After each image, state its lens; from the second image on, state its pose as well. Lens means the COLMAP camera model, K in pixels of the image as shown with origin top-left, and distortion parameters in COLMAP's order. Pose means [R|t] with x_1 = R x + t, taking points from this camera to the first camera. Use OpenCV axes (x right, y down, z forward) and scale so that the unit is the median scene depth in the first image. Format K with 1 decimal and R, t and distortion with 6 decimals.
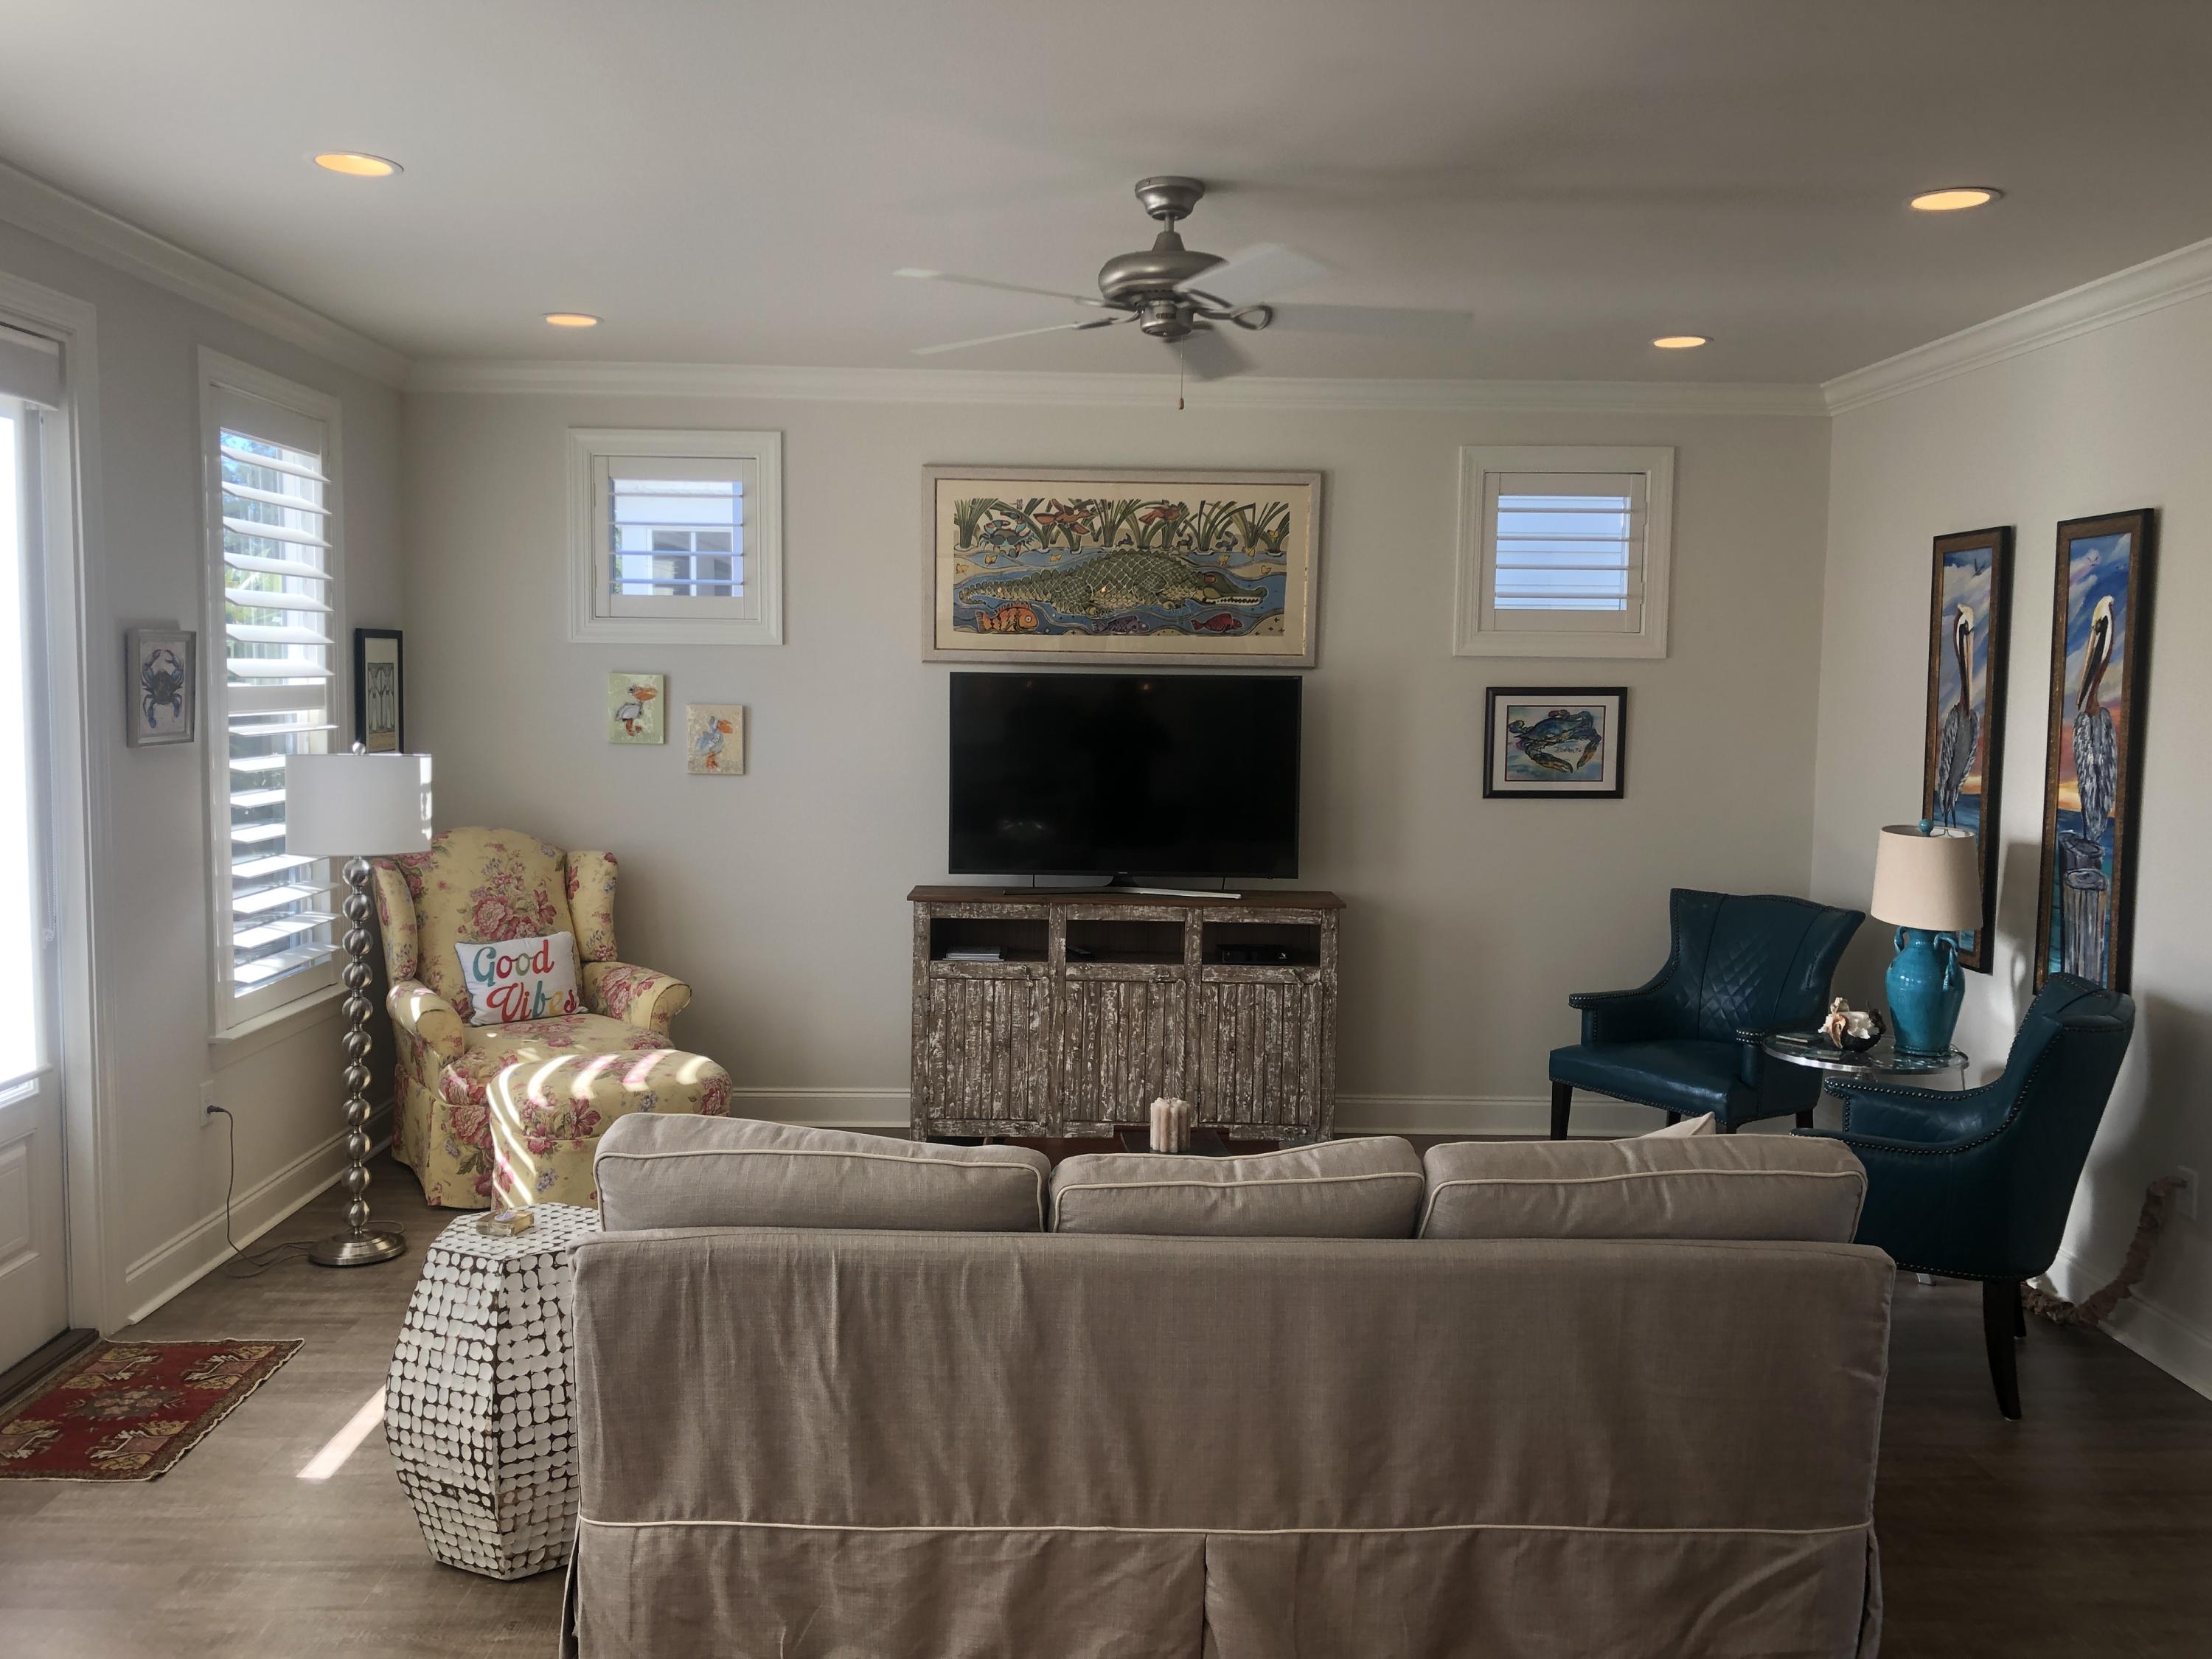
lens RADIAL K [[1788.5, 0, 1104.5], [0, 1788.5, 842.2], [0, 0, 1]] dist [0.067635, -0.073408]
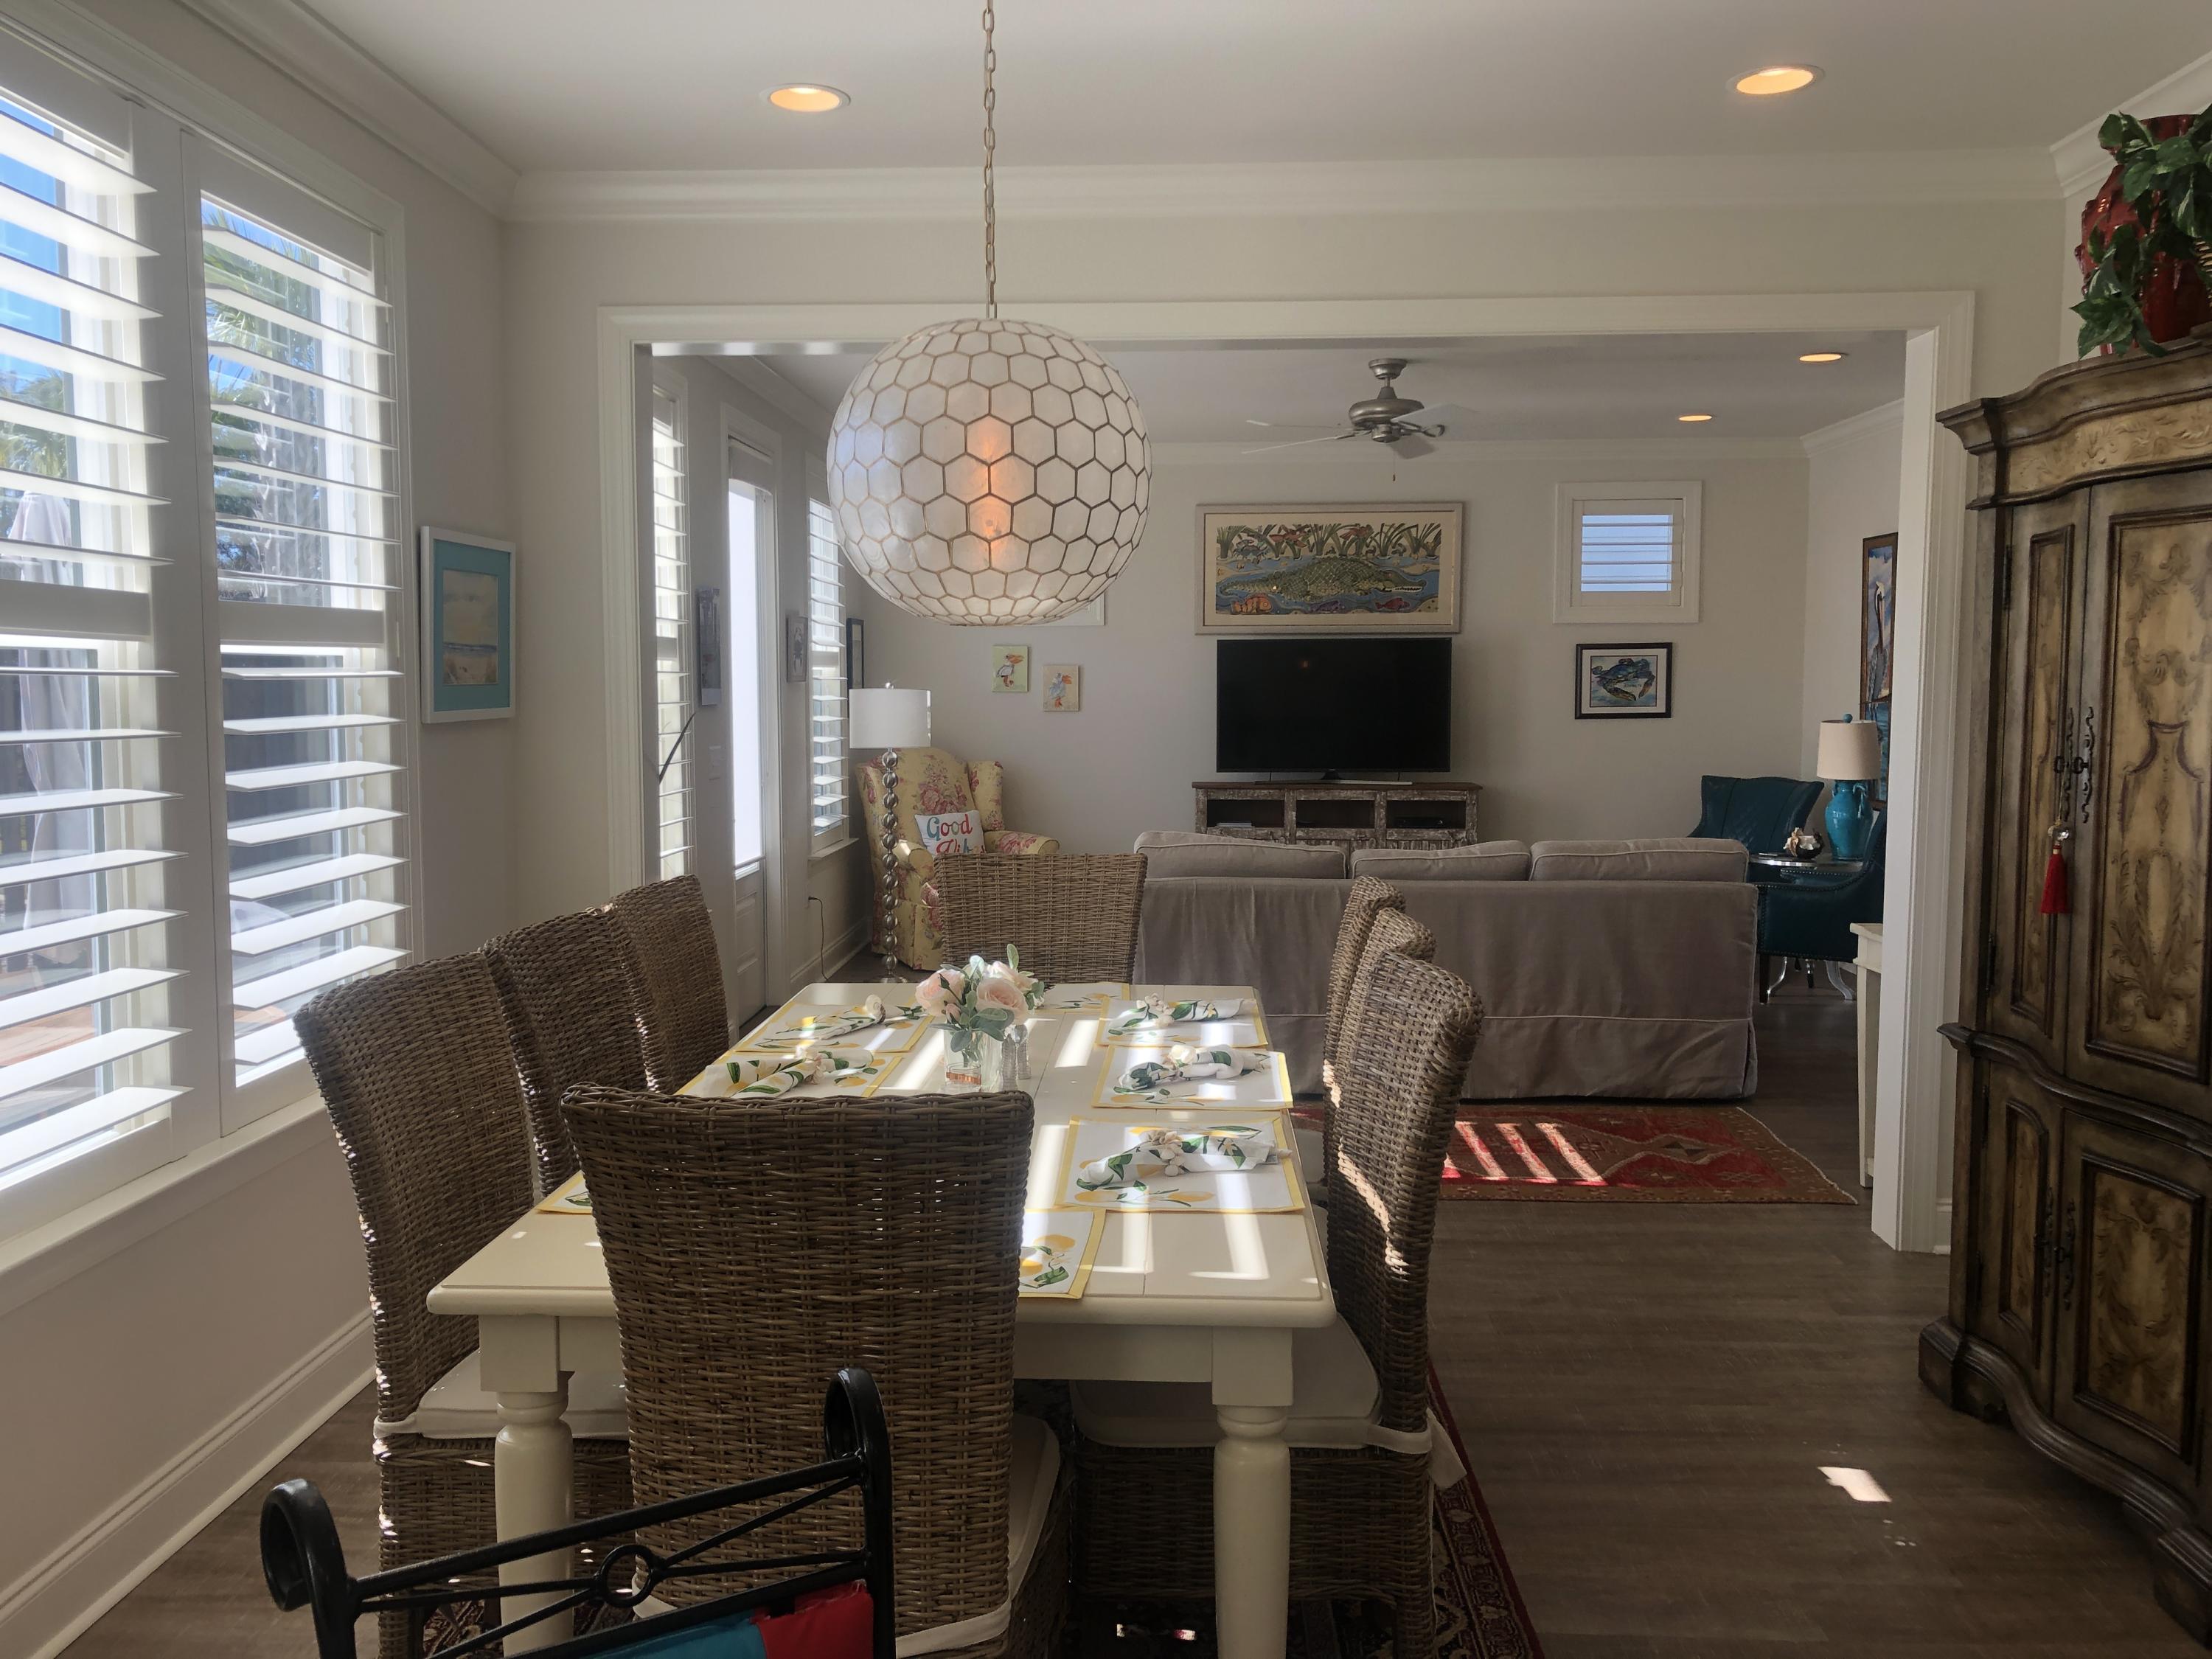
lens RADIAL K [[1788.5, 0, 1097.3], [0, 1788.5, 831.1], [0, 0, 1]] dist [0.067635, -0.073408]
pose [[0.997677, -0.009833, -0.067408, -0.104557], [0.009132, 0.999901, -0.010693, 0.100285], [0.067507, 0.010052, 0.997668, -0.635276]]
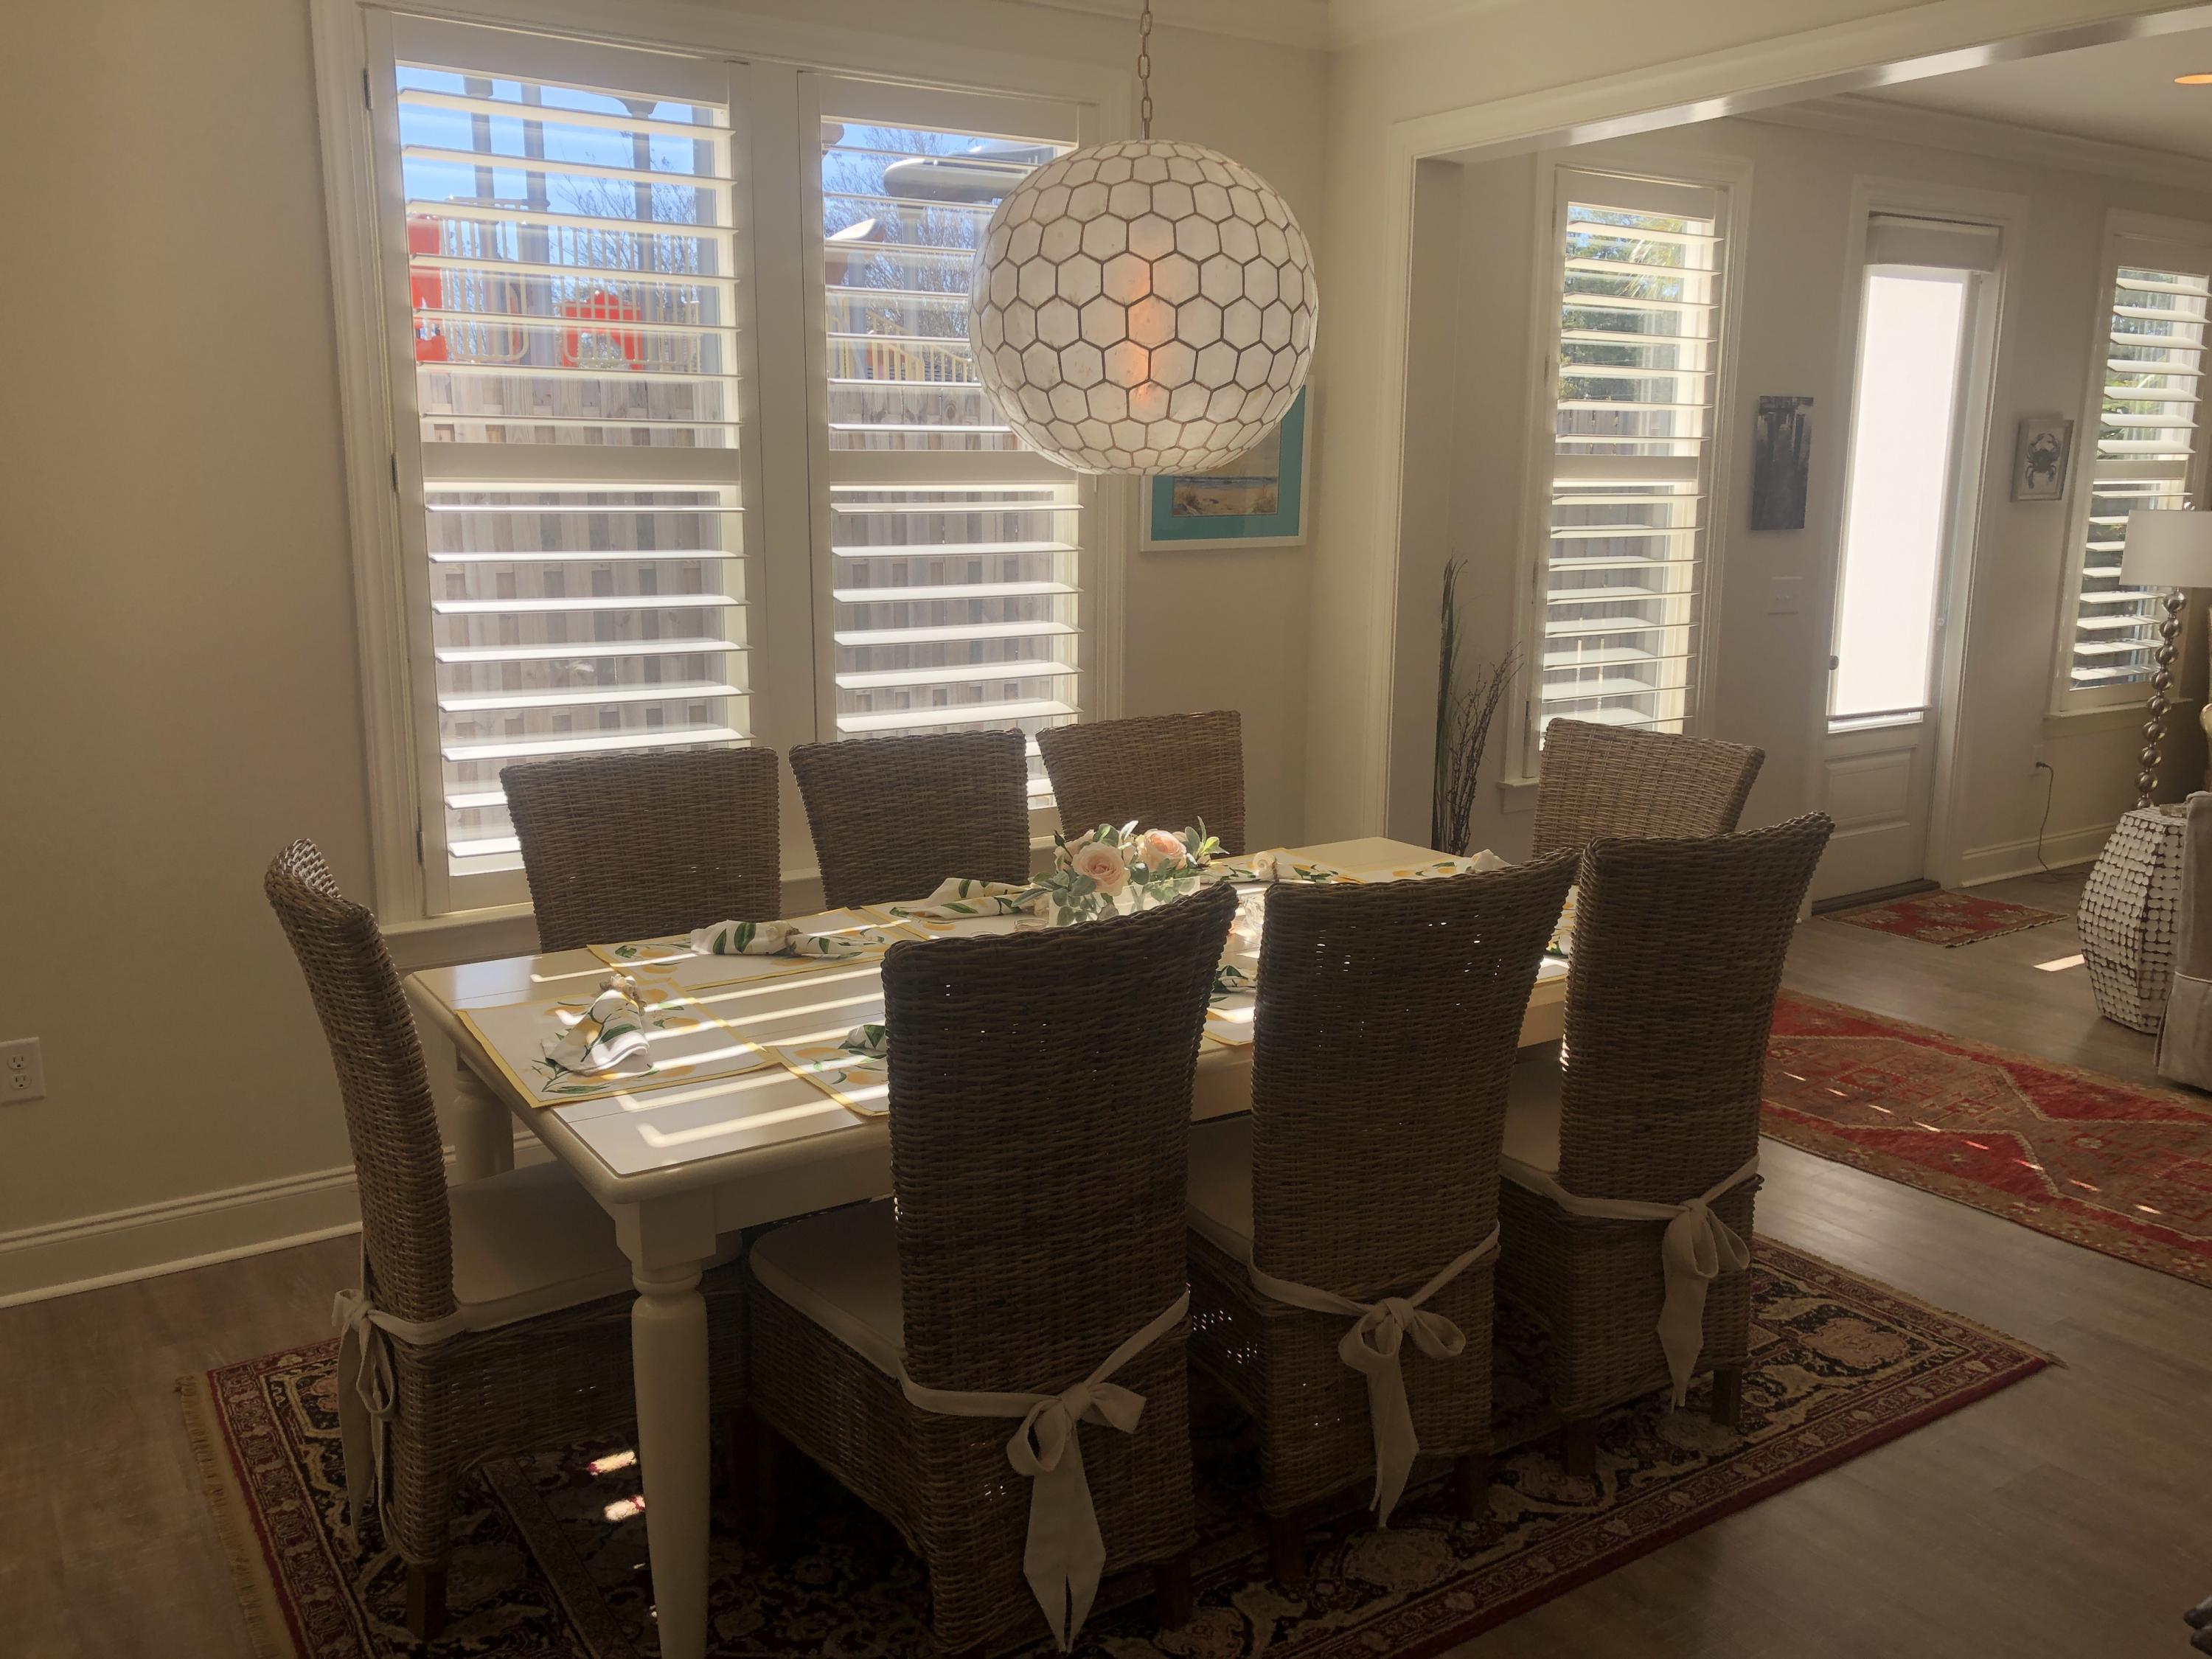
lens RADIAL K [[1788.5, 0, 1105.7], [0, 1788.5, 779.7], [0, 0, 1]] dist [0.067635, -0.073408]
pose [[0.535734, 0.135911, -0.833377, 0.292089], [-0.077032, 0.990712, 0.112050, 0.057459], [0.840866, 0.004168, 0.541228, -0.371326]]
